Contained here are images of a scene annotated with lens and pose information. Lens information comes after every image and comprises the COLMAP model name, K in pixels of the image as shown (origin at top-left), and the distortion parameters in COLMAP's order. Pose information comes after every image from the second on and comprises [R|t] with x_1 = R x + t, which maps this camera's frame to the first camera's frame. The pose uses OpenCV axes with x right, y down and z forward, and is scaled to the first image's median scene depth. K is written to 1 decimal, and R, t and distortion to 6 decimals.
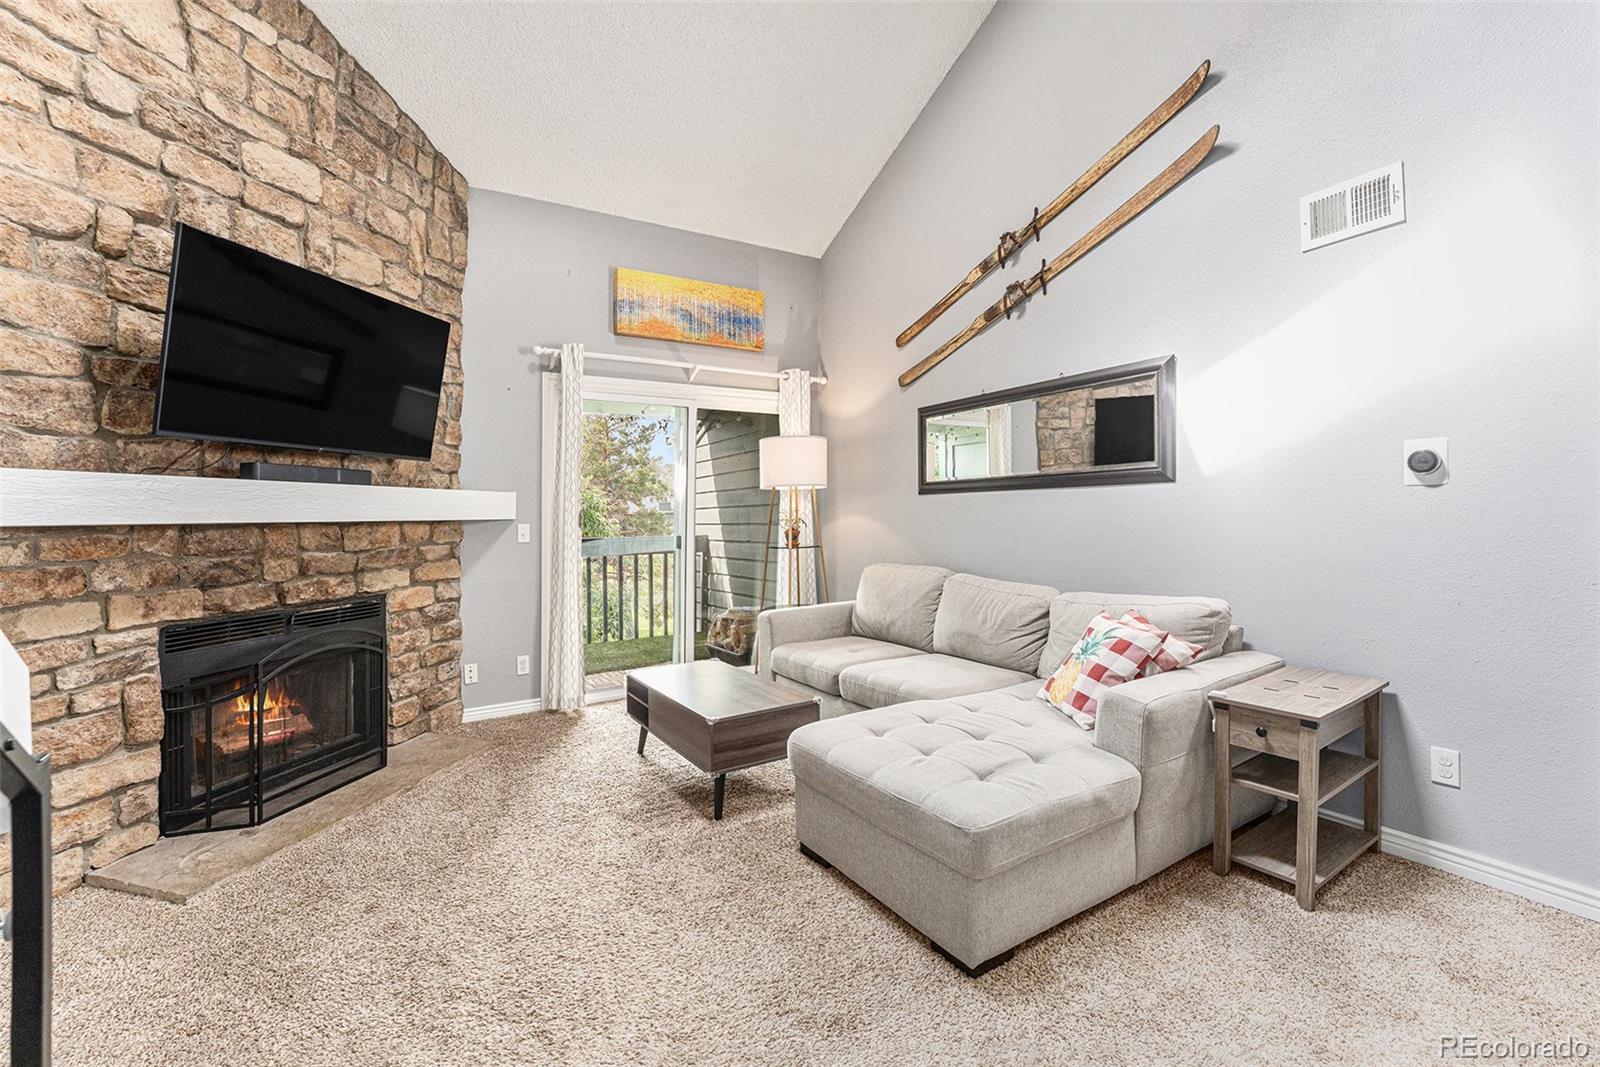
lens RADIAL K [[647.2, 0, 763.6], [0, 647.2, 522.7], [0, 0, 1]] dist [-0.000402, 0.000261]
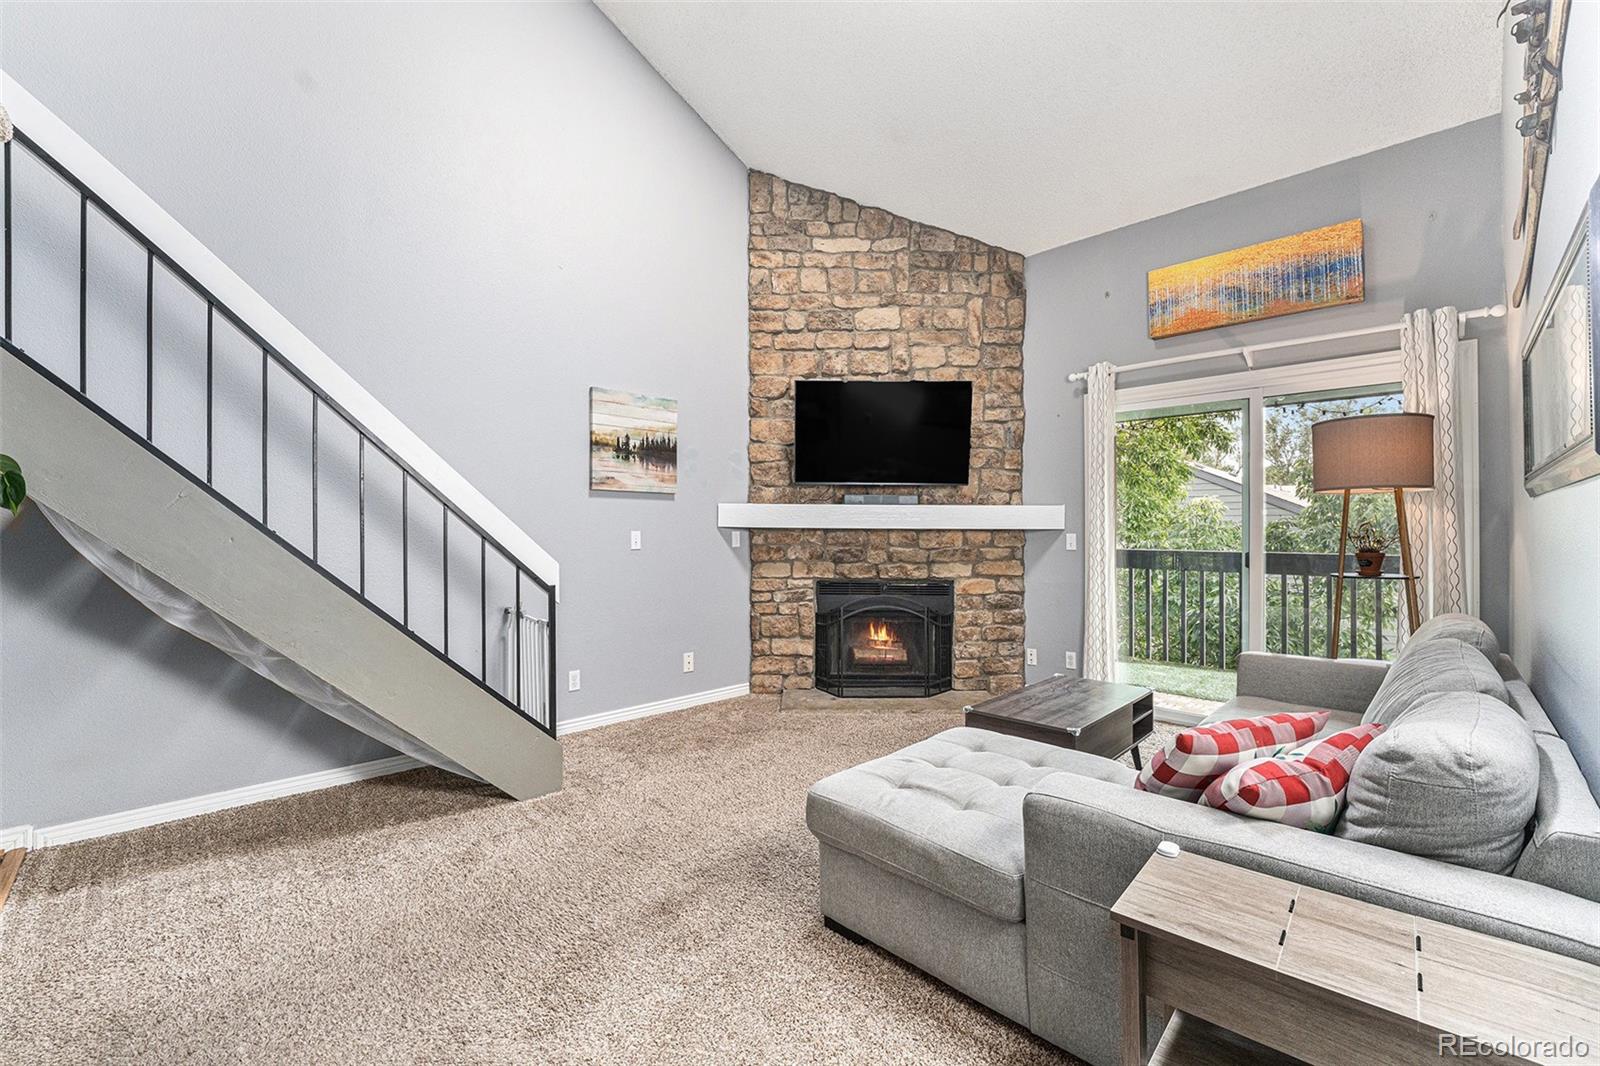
lens RADIAL K [[663.7, 0, 829.0], [0, 663.7, 525.4], [0, 0, 1]] dist [-0.000749, 0.000602]
pose [[0.295351, 0.012195, -0.955311, 0.783707], [-0.020854, 0.999763, 0.006315, -0.014495], [0.955161, 0.018056, 0.295535, 0.342152]]
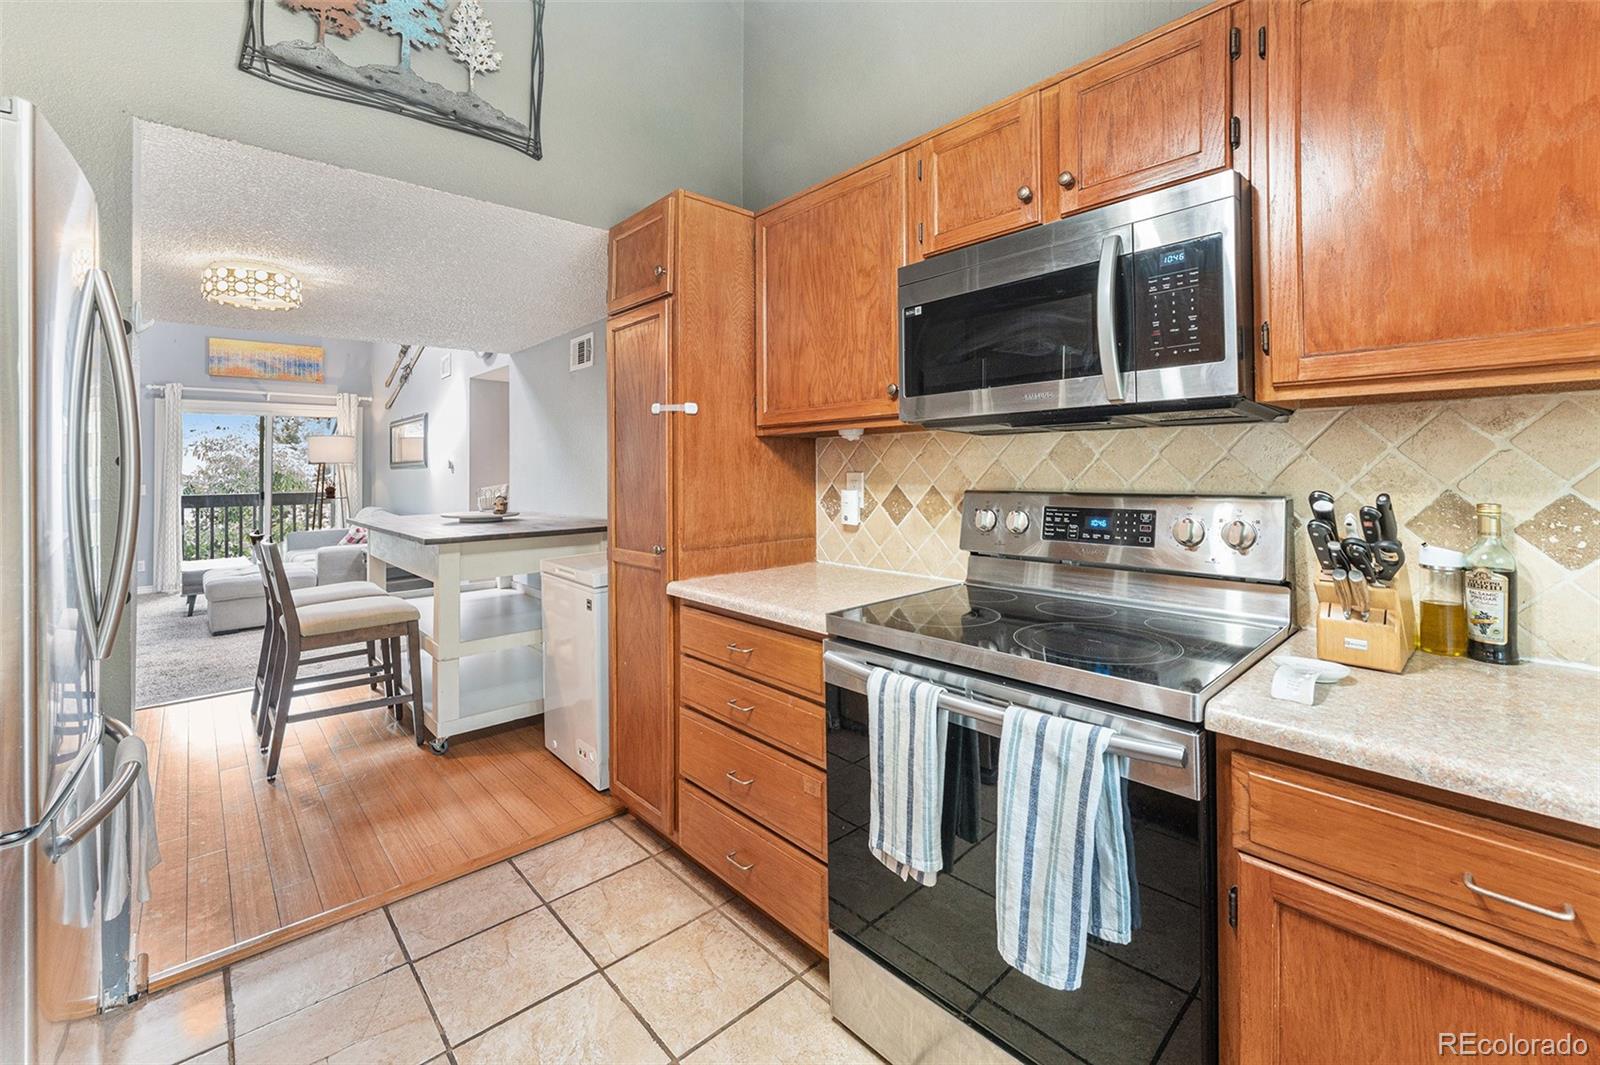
lens RADIAL K [[680.3, 0, 797.6], [0, 680.3, 461.6], [0, 0, 1]] dist [-0.000738, 0.000060]
pose [[0.979784, 0.001531, 0.200055, 1.281275], [0.004232, 0.999588, -0.028375, -0.005038], [-0.200016, 0.028648, 0.979374, -1.463605]]
